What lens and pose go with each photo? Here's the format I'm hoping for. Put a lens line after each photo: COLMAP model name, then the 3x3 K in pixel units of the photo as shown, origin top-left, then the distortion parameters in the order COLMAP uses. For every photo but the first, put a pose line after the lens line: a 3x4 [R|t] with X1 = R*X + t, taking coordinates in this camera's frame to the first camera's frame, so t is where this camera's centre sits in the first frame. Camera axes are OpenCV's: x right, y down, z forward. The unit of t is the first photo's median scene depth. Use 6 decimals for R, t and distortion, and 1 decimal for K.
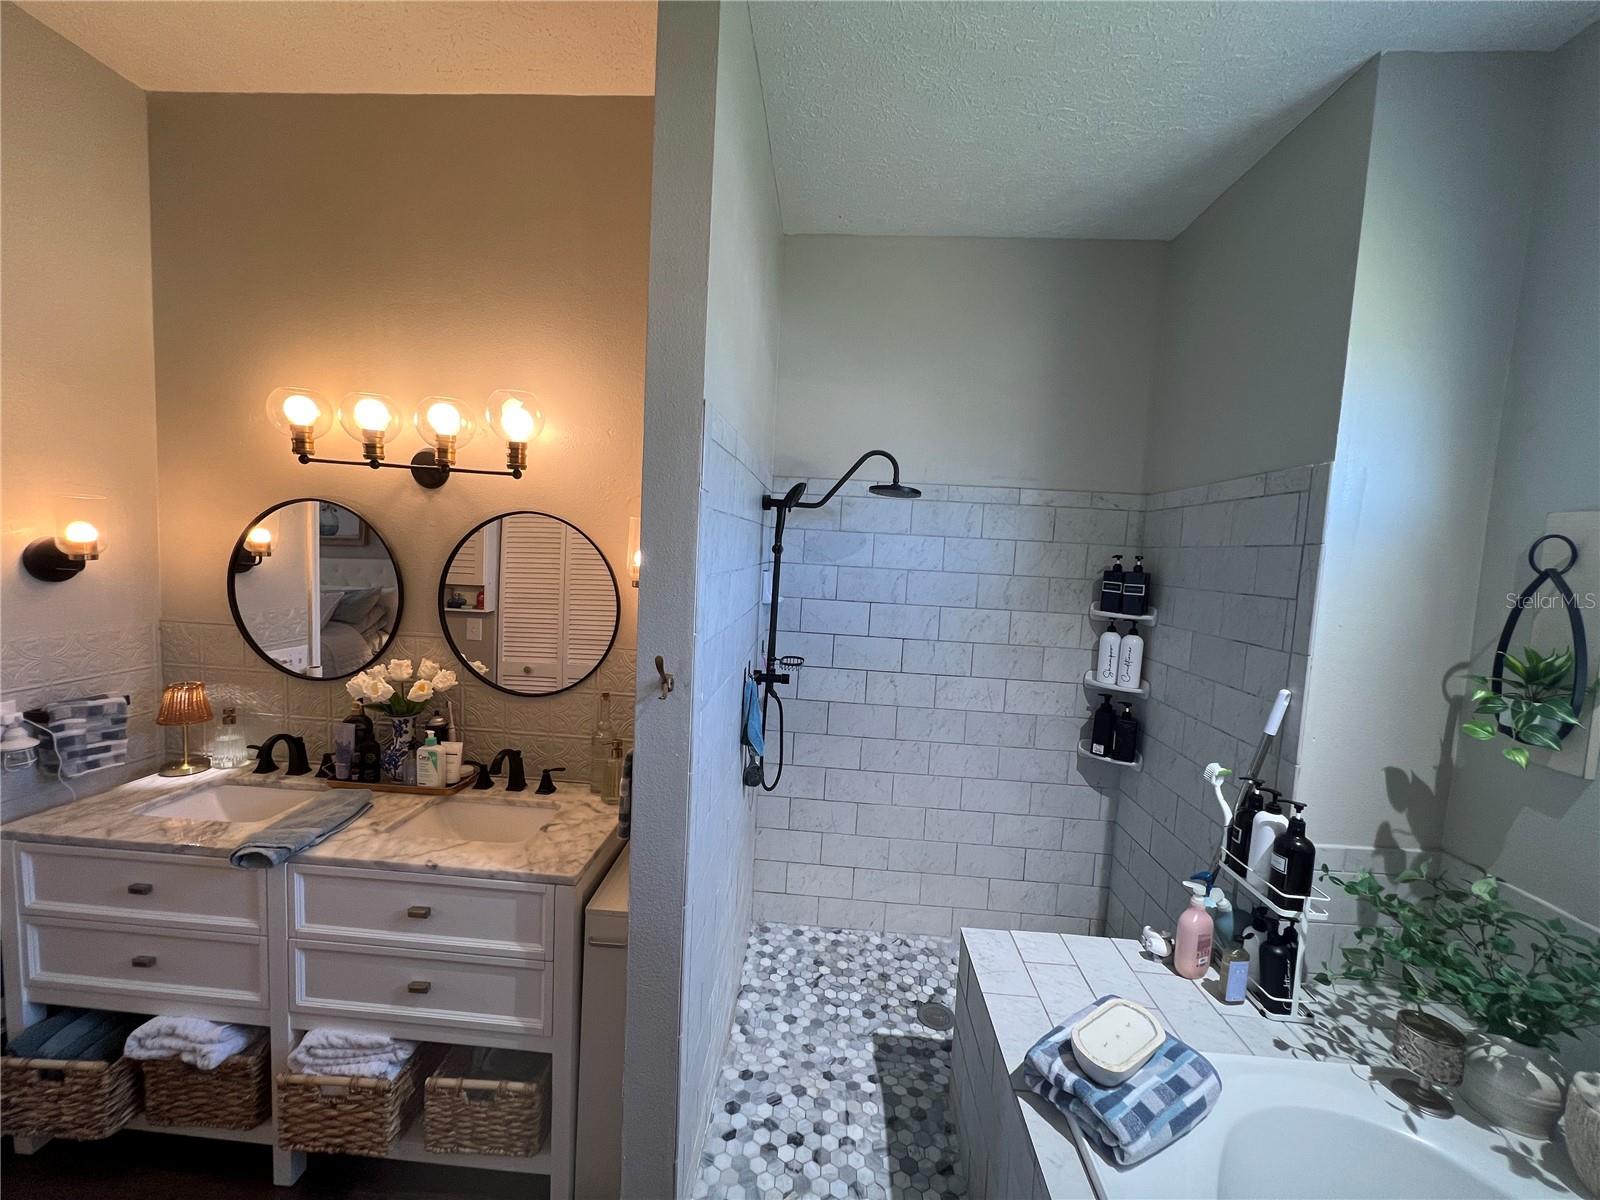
lens RADIAL K [[636.0, 0, 796.7], [0, 636.0, 604.5], [0, 0, 1]] dist [-0.000204, 0.000807]
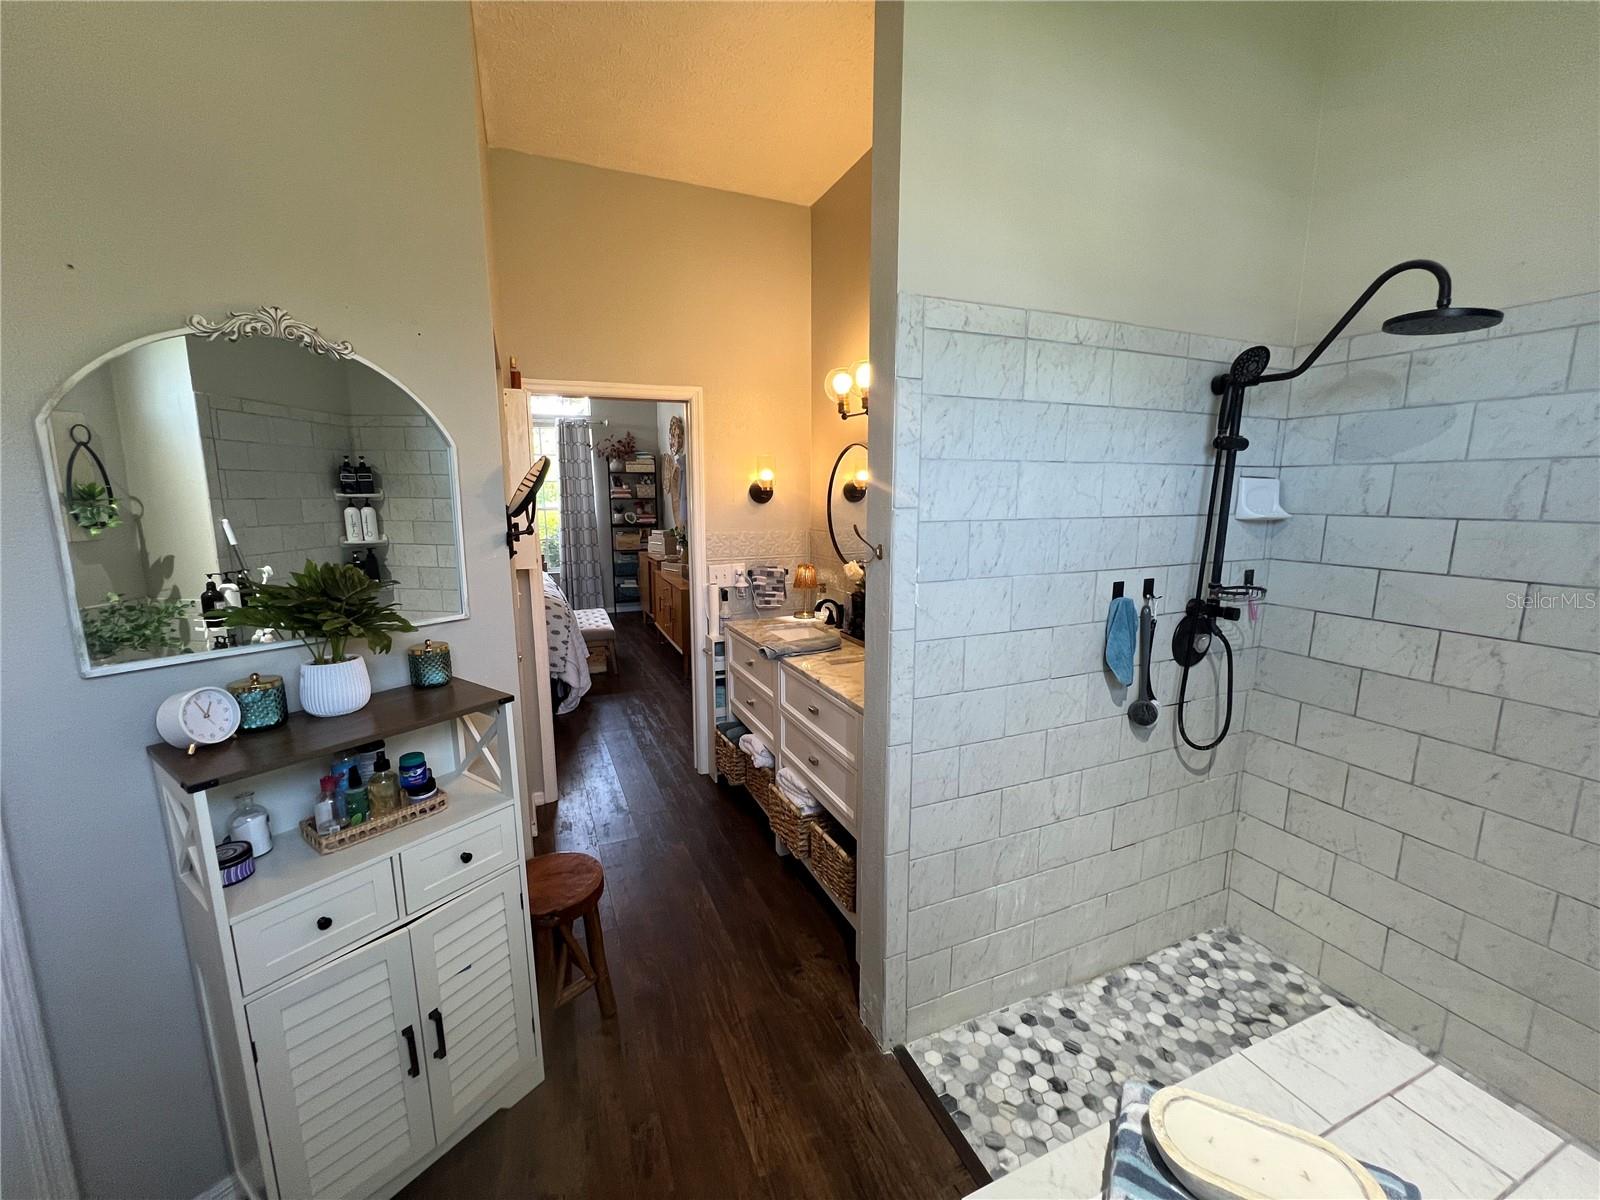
lens RADIAL K [[636.0, 0, 801.0], [0, 636.0, 605.1], [0, 0, 1]] dist [-0.000204, 0.000807]
pose [[0.449477, 0.102947, -0.887340, 0.489571], [-0.055242, 0.994639, 0.087413, 0.077028], [0.891582, 0.009729, 0.452755, 0.208570]]
